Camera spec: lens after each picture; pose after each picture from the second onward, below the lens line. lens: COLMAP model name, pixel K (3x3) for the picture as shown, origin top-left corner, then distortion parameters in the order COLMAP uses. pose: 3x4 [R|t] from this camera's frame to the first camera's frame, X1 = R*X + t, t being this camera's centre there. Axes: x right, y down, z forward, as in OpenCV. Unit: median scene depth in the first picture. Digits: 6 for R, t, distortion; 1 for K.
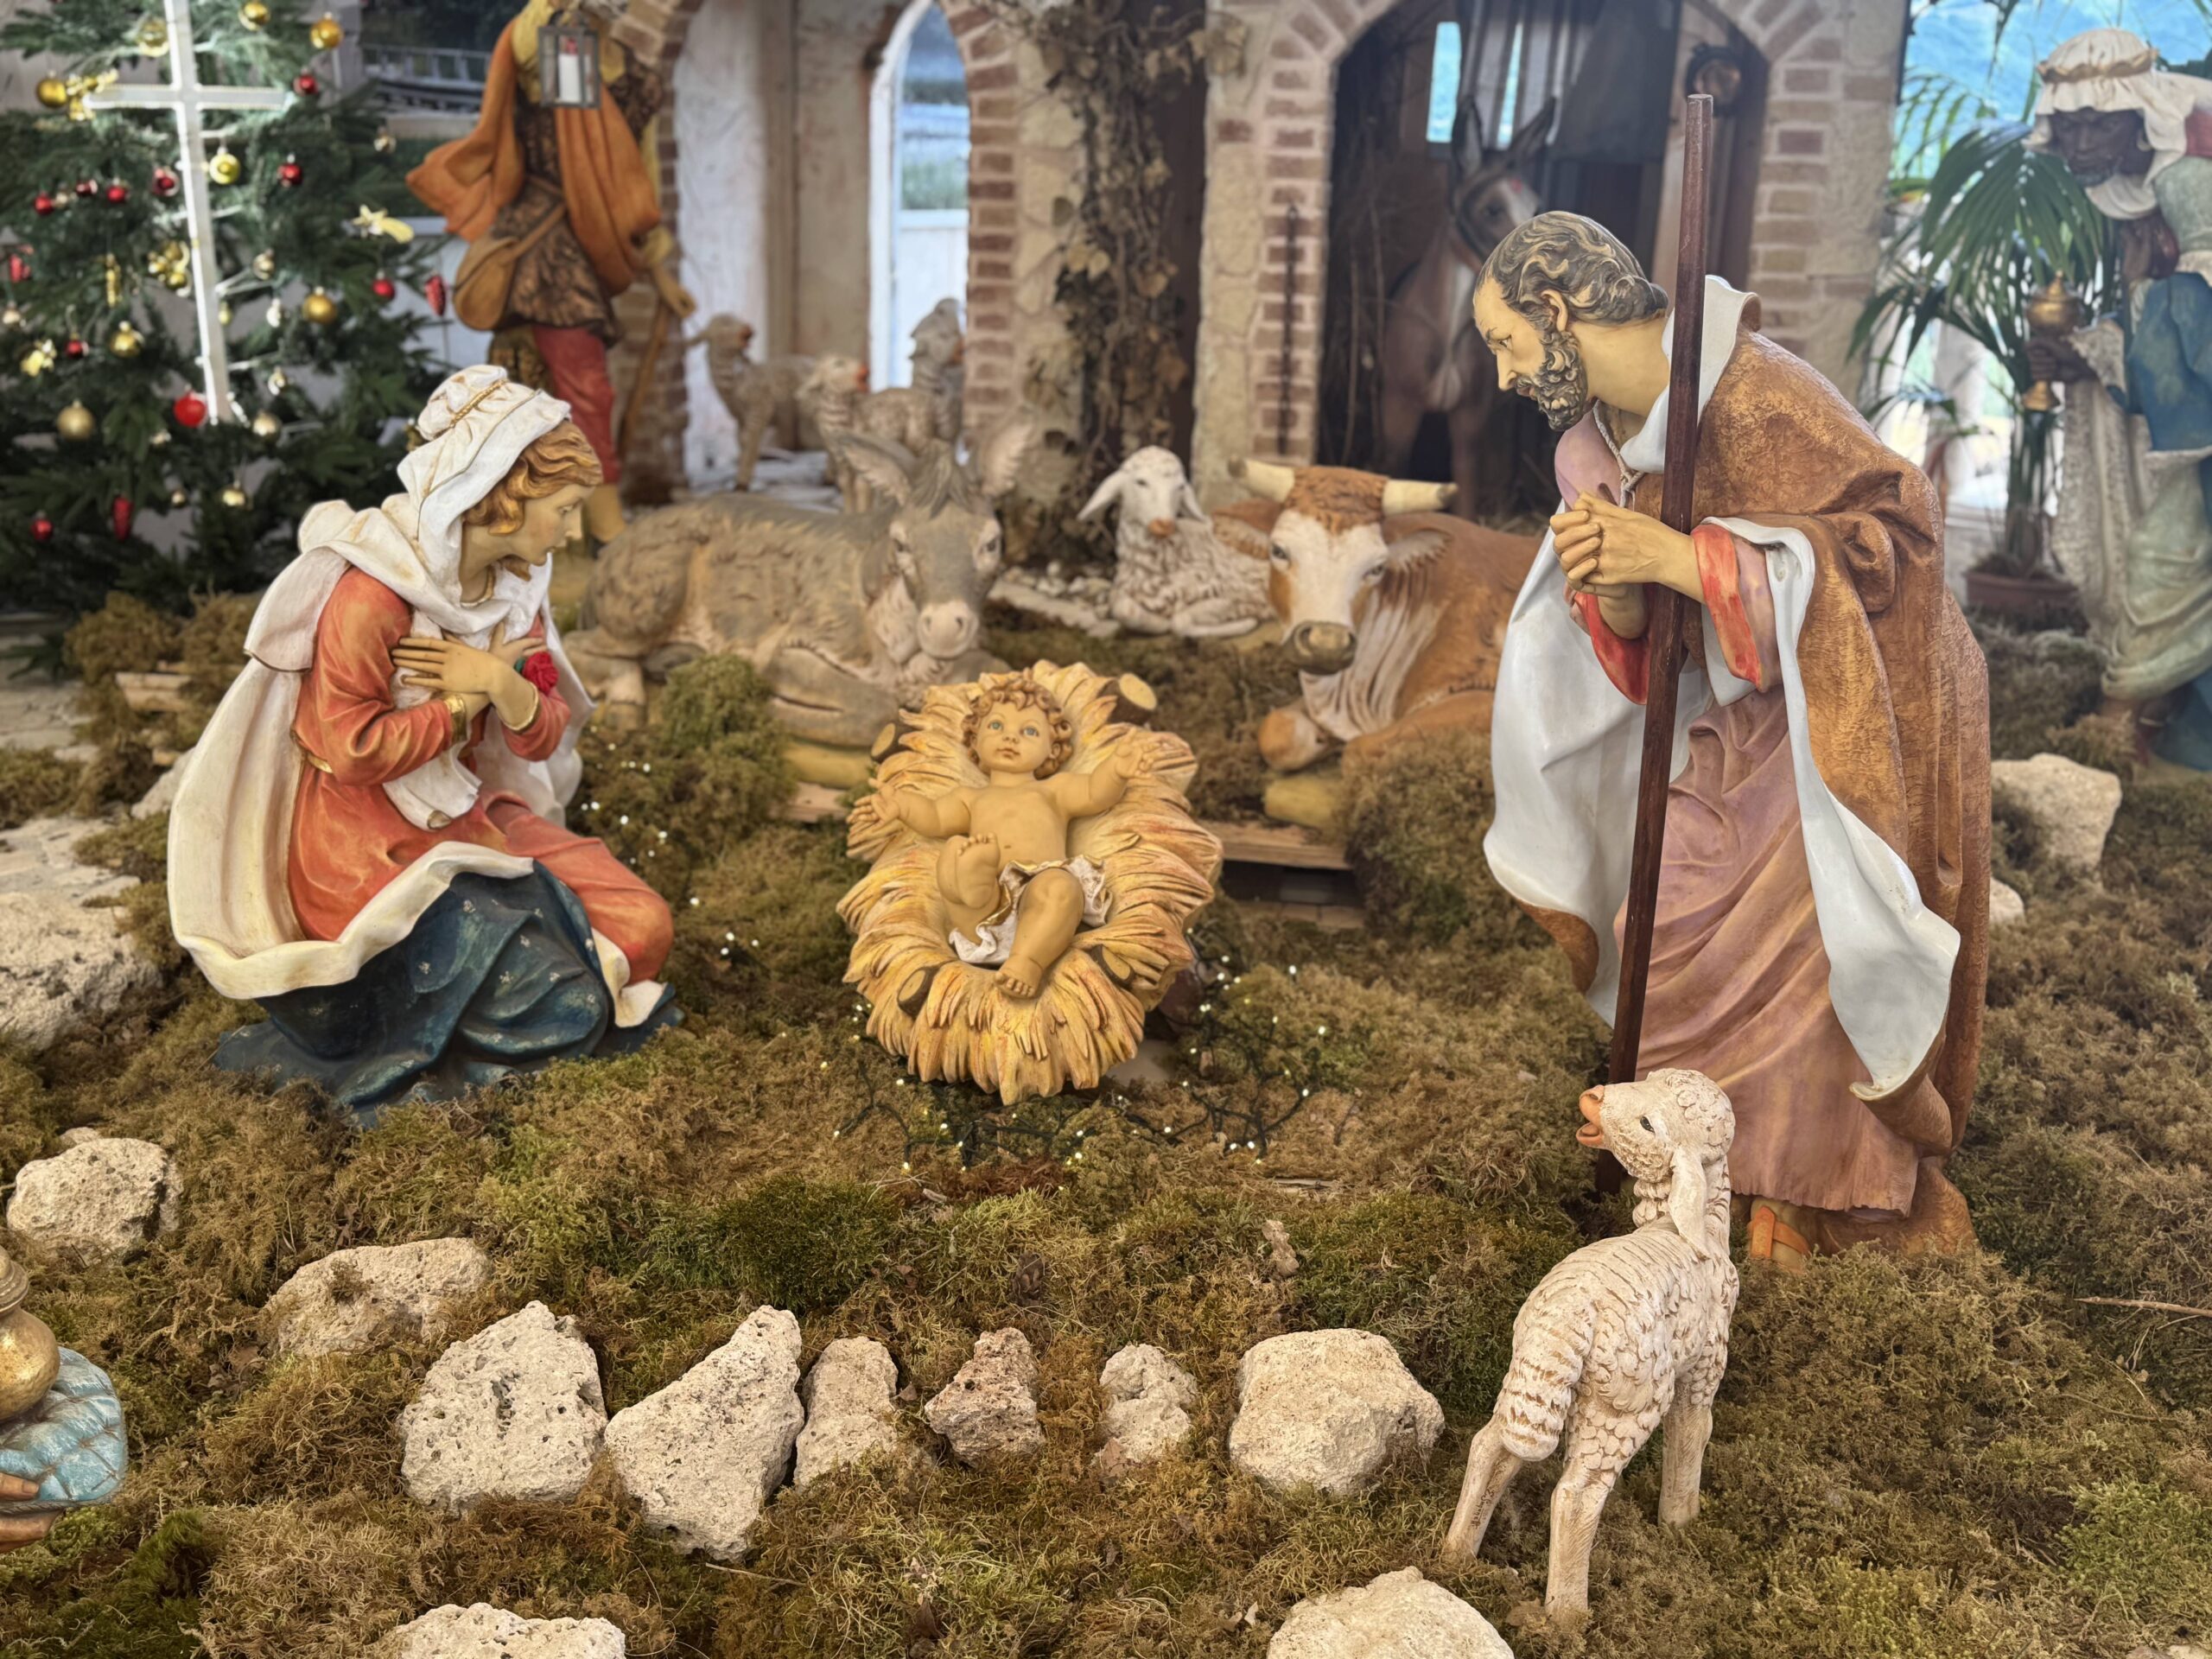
lens RADIAL K [[2356.4, 0, 1106.9], [0, 2356.4, 831.6], [0, 0, 1]] dist [0.052731, 0.000000]
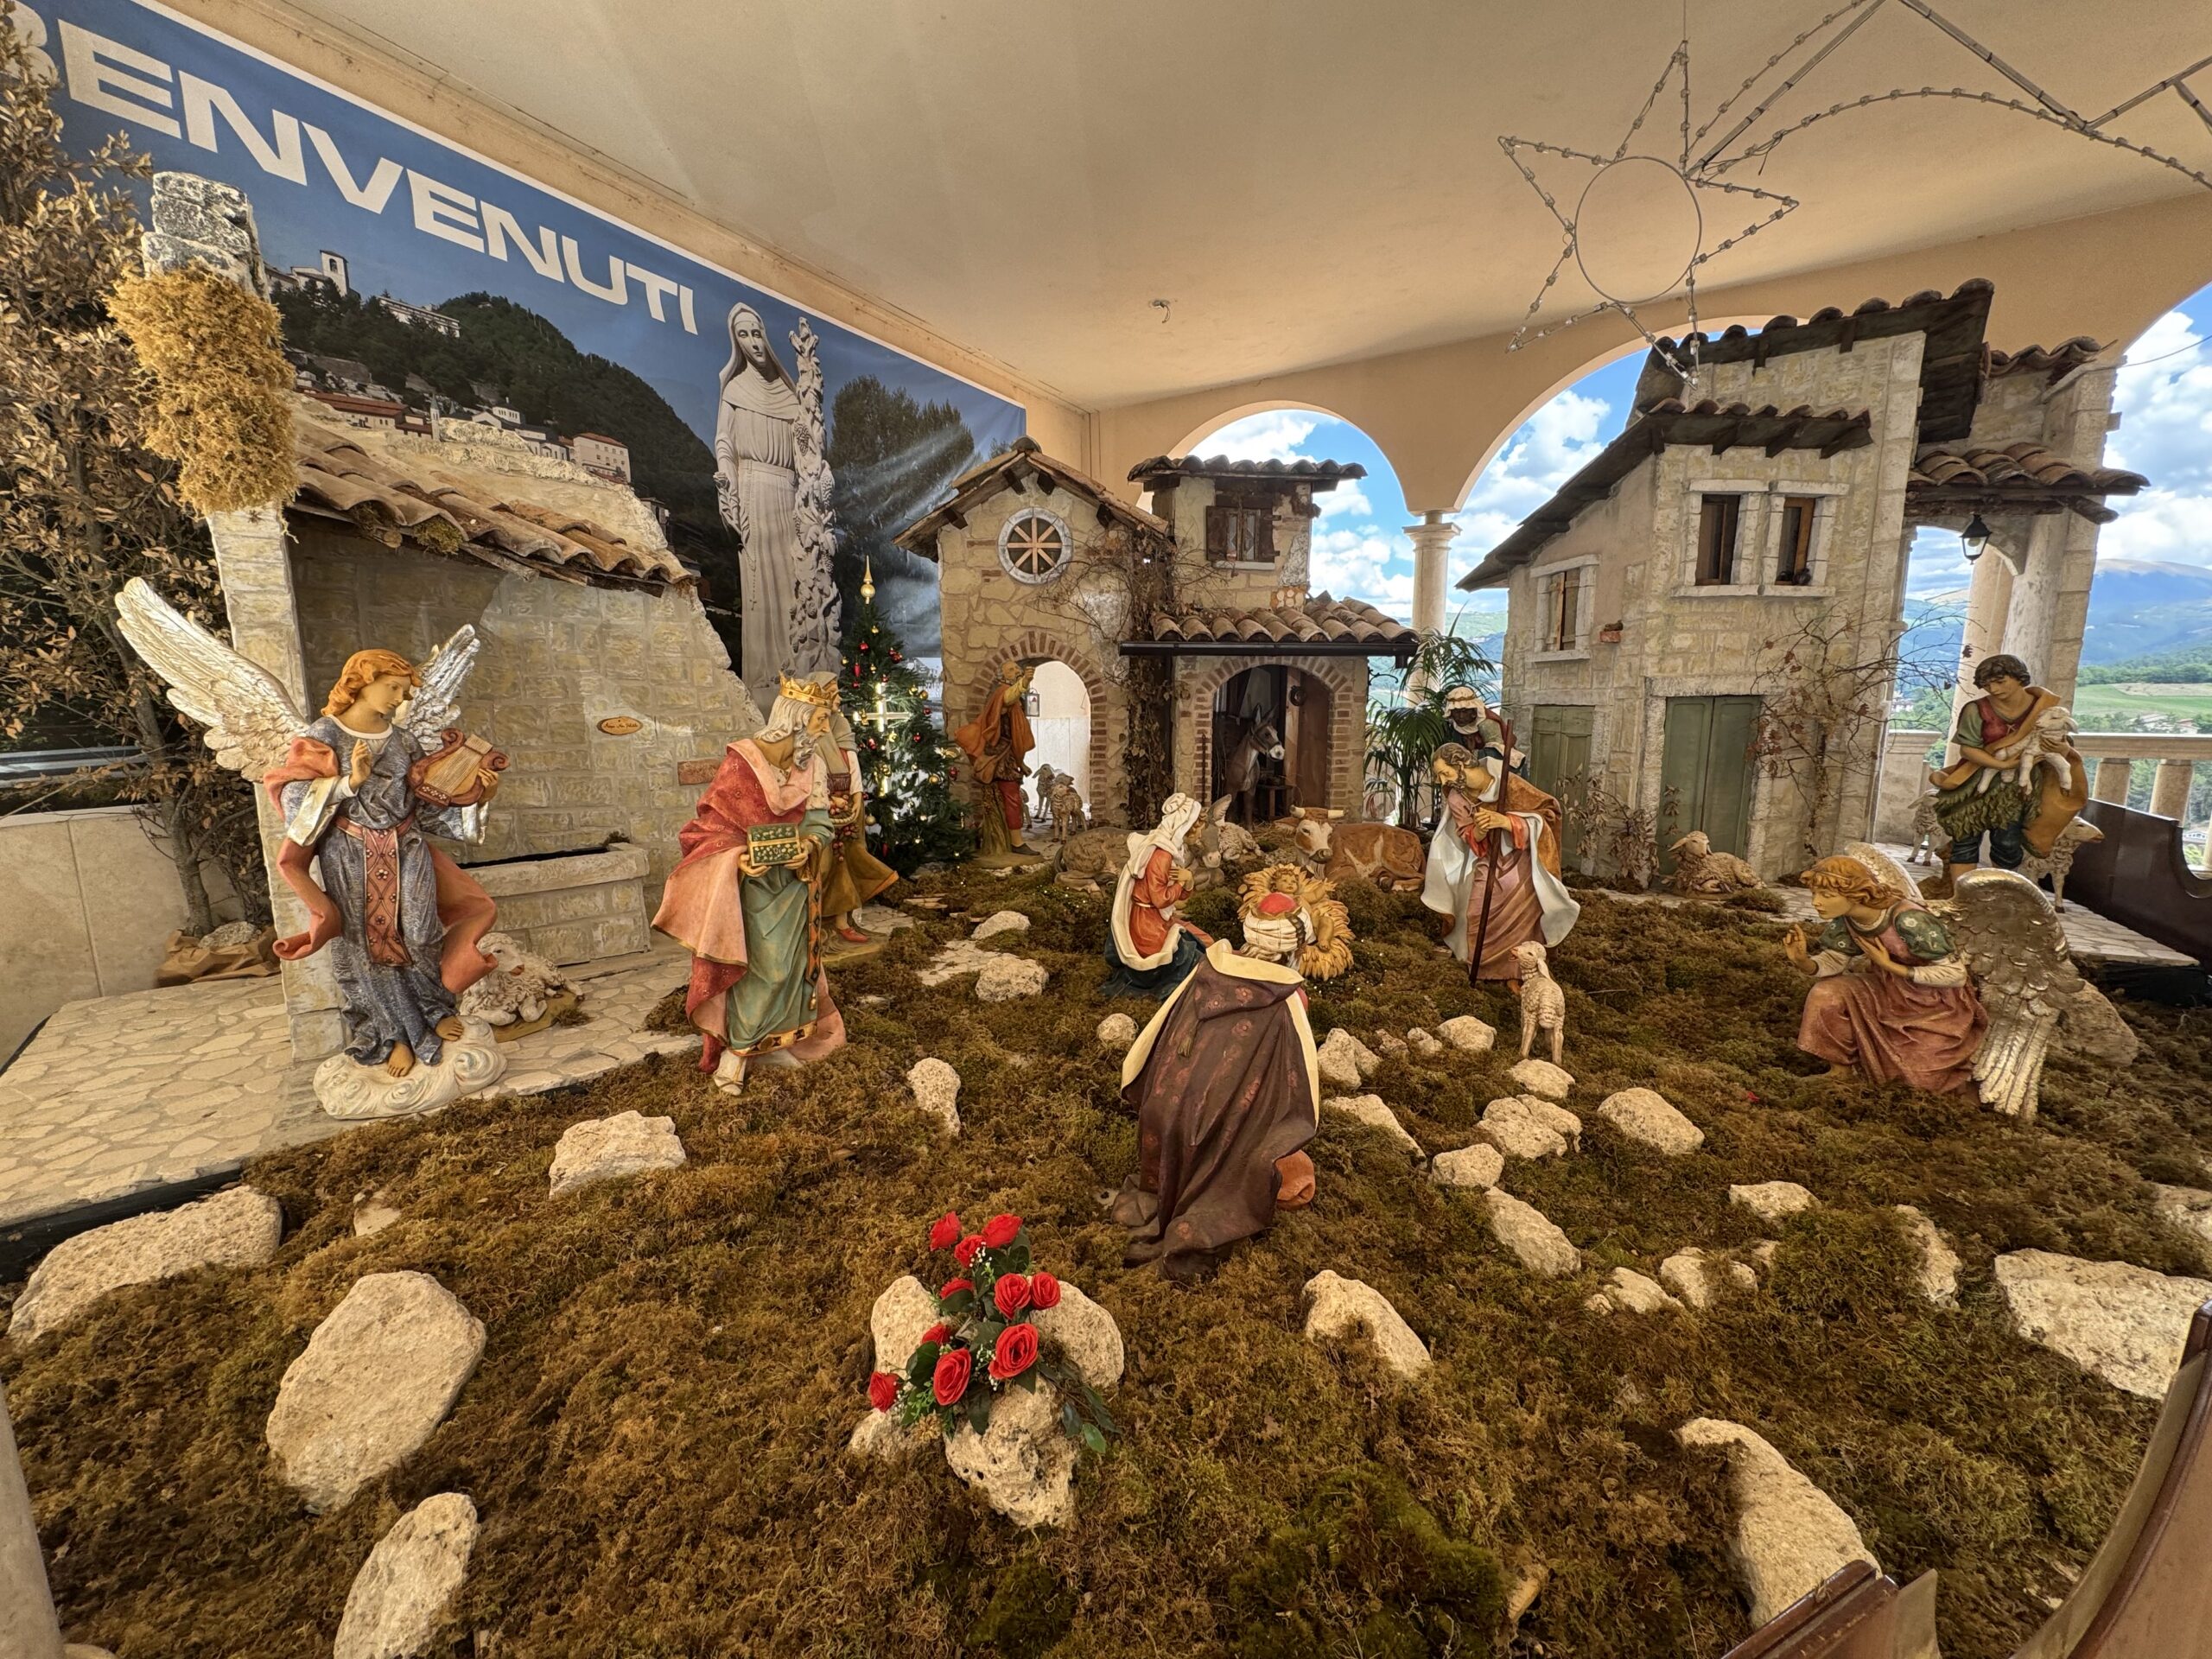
lens RADIAL K [[886.6, 0, 1102.1], [0, 886.6, 819.8], [0, 0, 1]] dist [0.000051, 0.000000]
pose [[0.960576, -0.062183, 0.270973, -0.571267], [0.100838, 0.986222, -0.131142, 0.011196], [-0.259085, 0.153297, 0.953612, -0.213675]]
